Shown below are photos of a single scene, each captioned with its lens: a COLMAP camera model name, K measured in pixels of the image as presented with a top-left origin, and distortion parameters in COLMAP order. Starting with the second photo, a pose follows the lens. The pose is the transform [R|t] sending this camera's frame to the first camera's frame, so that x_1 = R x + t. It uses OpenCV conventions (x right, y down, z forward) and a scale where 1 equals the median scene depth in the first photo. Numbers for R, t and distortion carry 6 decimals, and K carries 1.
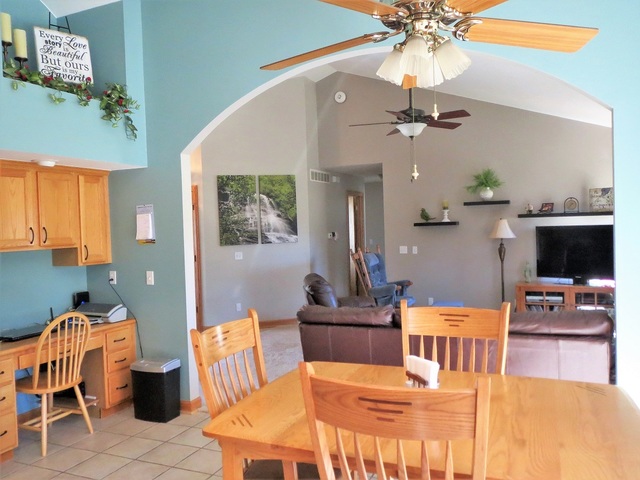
lens RADIAL K [[531.3, 0, 318.1], [0, 531.3, 237.5], [0, 0, 1]] dist [-0.039133, 0.009977]
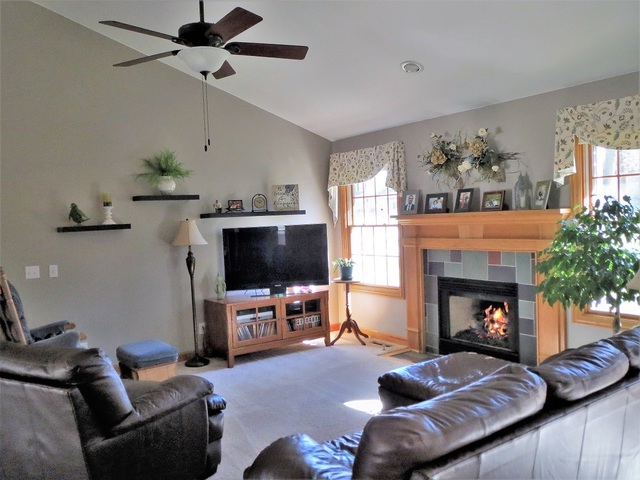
lens RADIAL K [[531.3, 0, 318.1], [0, 531.3, 237.5], [0, 0, 1]] dist [-0.039133, 0.009977]
pose [[0.528902, -0.023857, 0.848348, -0.196903], [0.049868, 0.998751, -0.003003, 0.002044], [-0.847217, 0.043894, 0.529431, 0.452679]]
